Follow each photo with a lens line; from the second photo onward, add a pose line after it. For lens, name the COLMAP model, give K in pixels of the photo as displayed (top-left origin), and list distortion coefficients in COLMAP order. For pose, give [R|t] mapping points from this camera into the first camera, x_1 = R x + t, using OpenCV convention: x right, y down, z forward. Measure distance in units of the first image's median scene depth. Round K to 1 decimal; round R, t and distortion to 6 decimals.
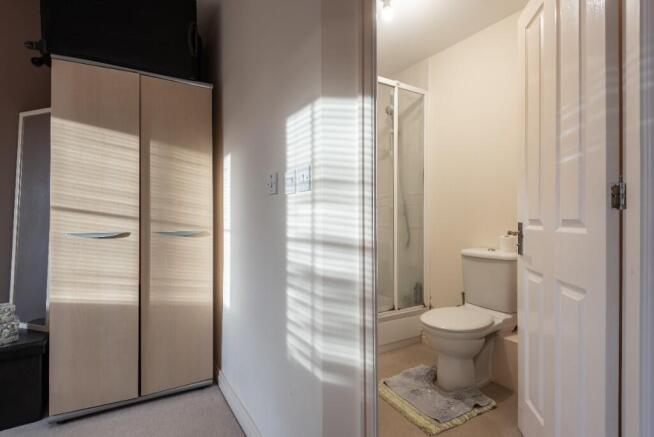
lens RADIAL K [[327.8, 0, 327.0], [0, 327.8, 218.5], [0, 0, 1]] dist [-0.010060, -0.000484]
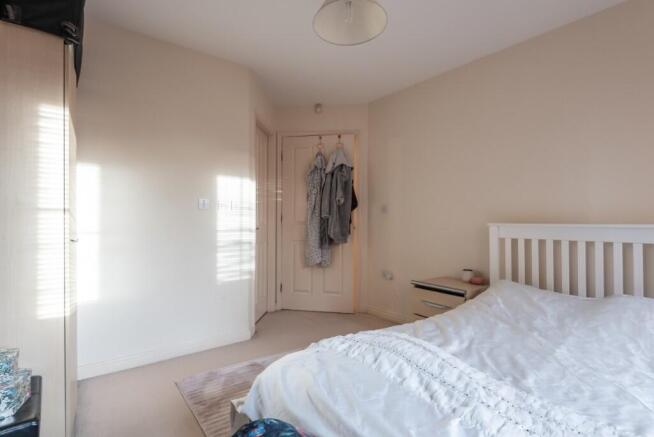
lens RADIAL K [[334.3, 0, 327.0], [0, 334.3, 218.5], [0, 0, 1]] dist [0.030942, -0.016364]
pose [[-0.085647, 0.000881, 0.996325, -2.562785], [-0.000595, 0.999999, -0.000935, -0.021012], [-0.996325, -0.000673, -0.085646, 0.481953]]
